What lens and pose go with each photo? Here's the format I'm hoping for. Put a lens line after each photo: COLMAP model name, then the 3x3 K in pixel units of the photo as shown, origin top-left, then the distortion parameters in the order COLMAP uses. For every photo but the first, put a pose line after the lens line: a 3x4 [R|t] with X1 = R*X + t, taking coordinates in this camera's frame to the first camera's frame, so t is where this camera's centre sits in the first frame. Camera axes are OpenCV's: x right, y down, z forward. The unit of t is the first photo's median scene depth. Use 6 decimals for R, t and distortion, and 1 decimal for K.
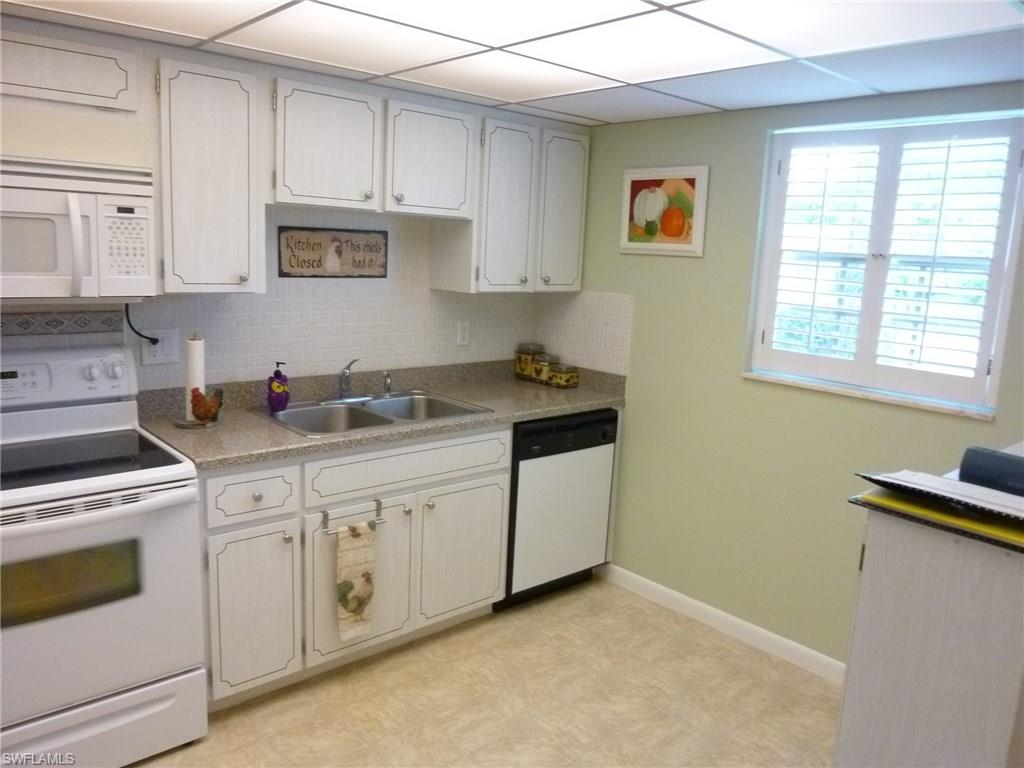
lens RADIAL K [[775.0, 0, 512.0], [0, 775.0, 384.0], [0, 0, 1]] dist [-0.032524, -0.002015]
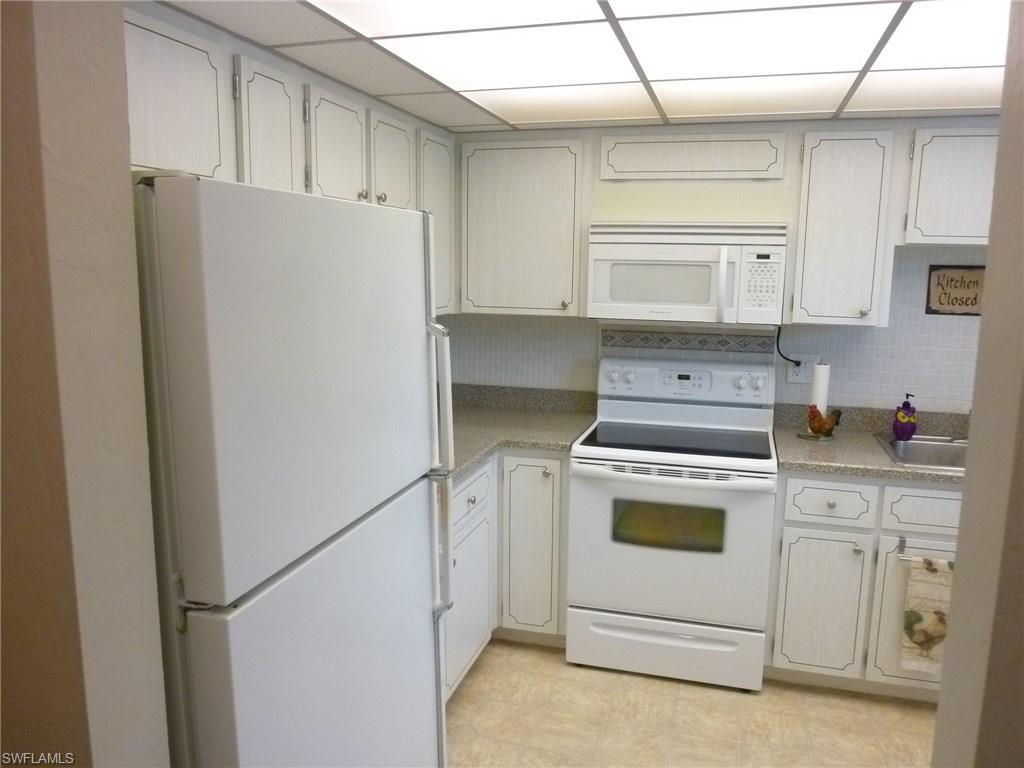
lens RADIAL K [[775.0, 0, 512.0], [0, 775.0, 384.0], [0, 0, 1]] dist [-0.032524, -0.002015]
pose [[0.526051, 0.095232, -0.845104, 0.338731], [-0.138746, 0.990007, 0.025195, 0.007774], [0.839059, 0.104001, 0.534008, -0.012550]]
